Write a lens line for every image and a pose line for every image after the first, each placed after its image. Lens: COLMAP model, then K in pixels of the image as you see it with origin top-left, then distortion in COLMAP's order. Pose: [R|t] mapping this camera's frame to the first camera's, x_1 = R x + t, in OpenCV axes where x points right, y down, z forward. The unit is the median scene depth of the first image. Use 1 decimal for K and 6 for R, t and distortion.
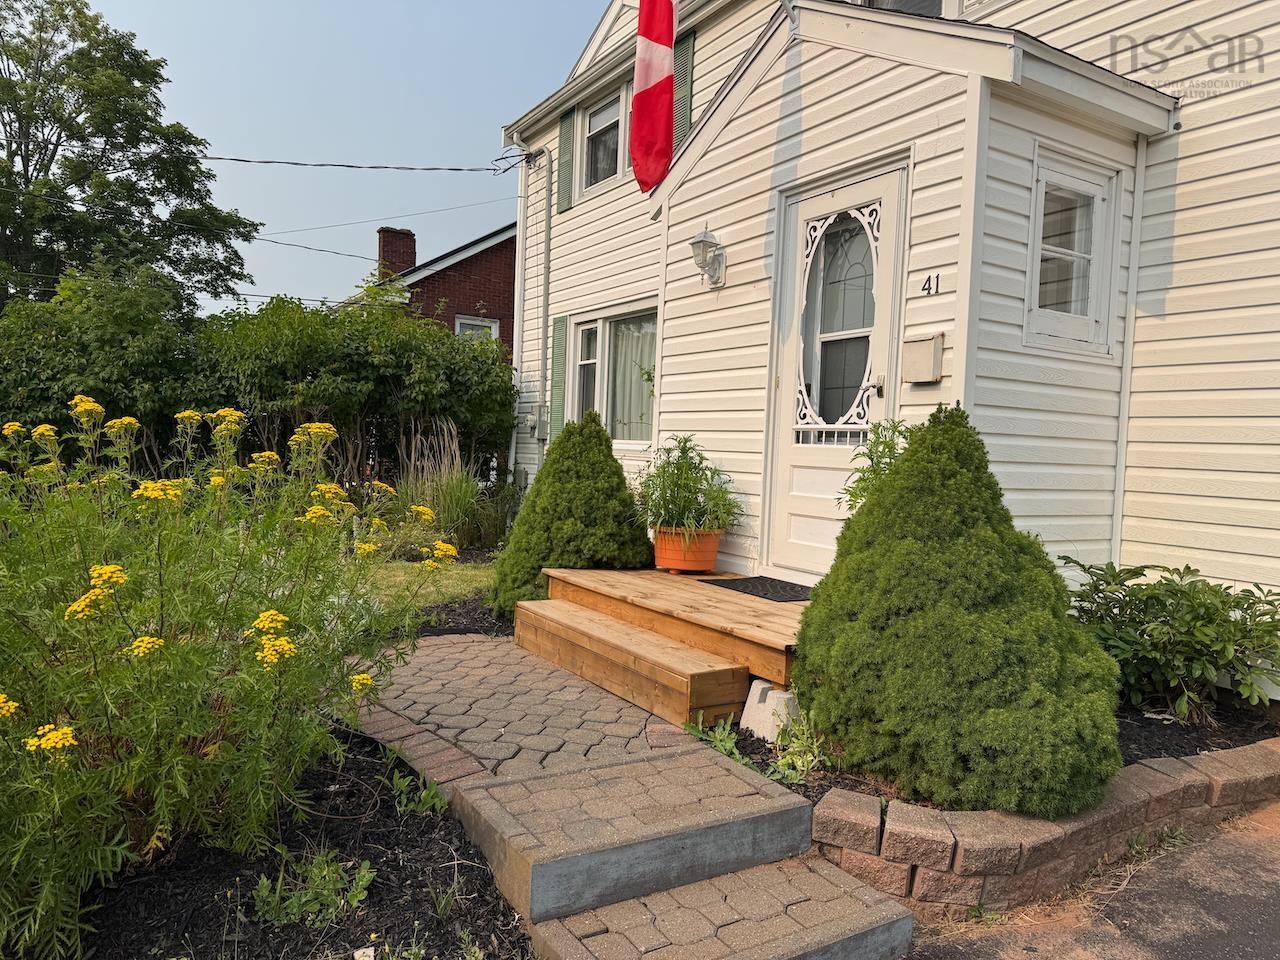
lens RADIAL K [[890.4, 0, 640.0], [0, 890.4, 480.0], [0, 0, 1]] dist [0.086628, -0.139399]
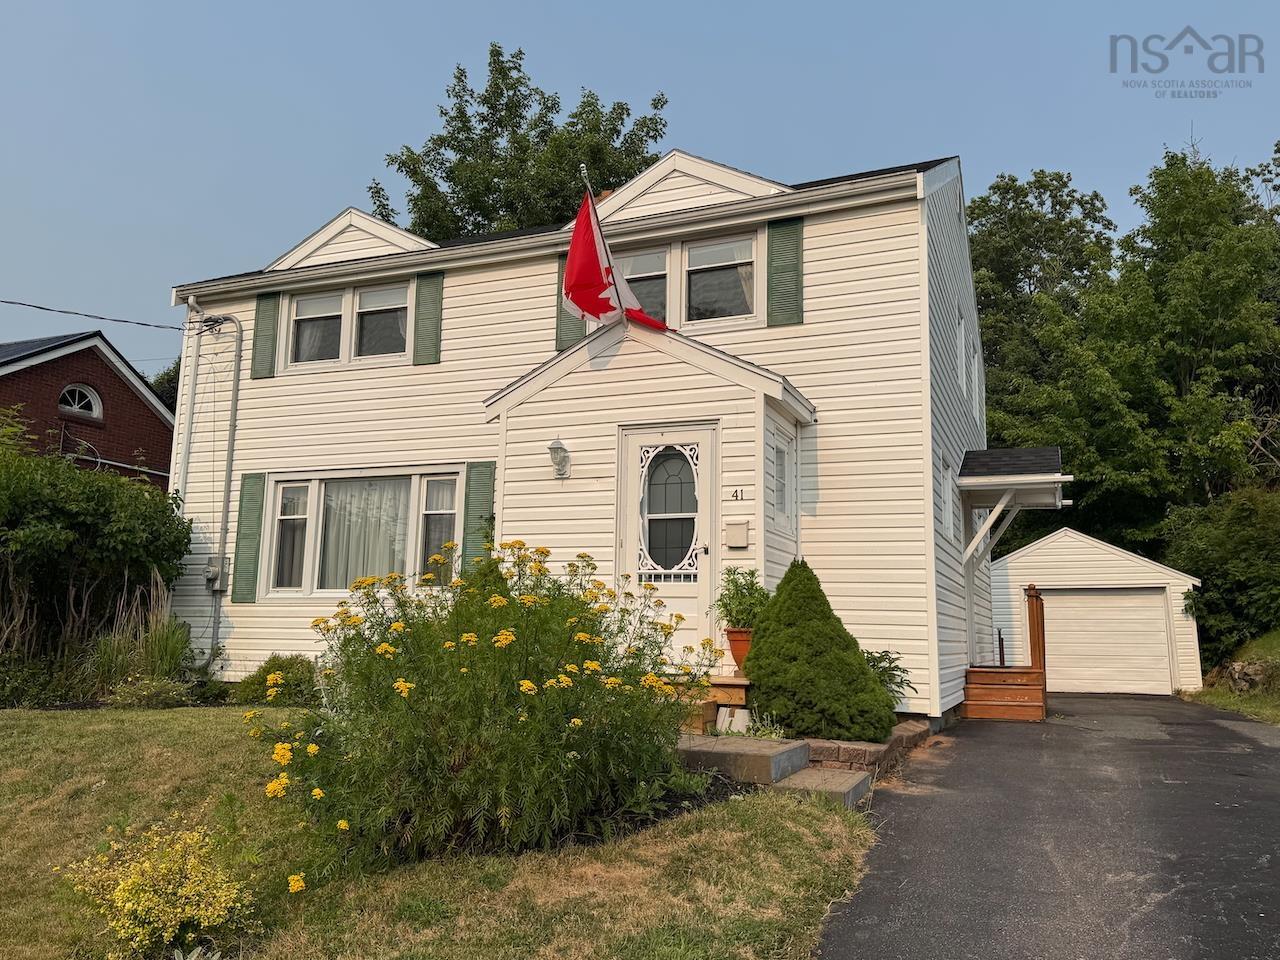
lens RADIAL K [[943.1, 0, 640.0], [0, 943.1, 480.0], [0, 0, 1]] dist [0.097415, 0.000163]
pose [[0.810727, 0.066094, 0.581681, -0.842216], [0.034542, 0.986475, -0.160233, 0.050607], [-0.584404, 0.149998, 0.797479, -0.378692]]
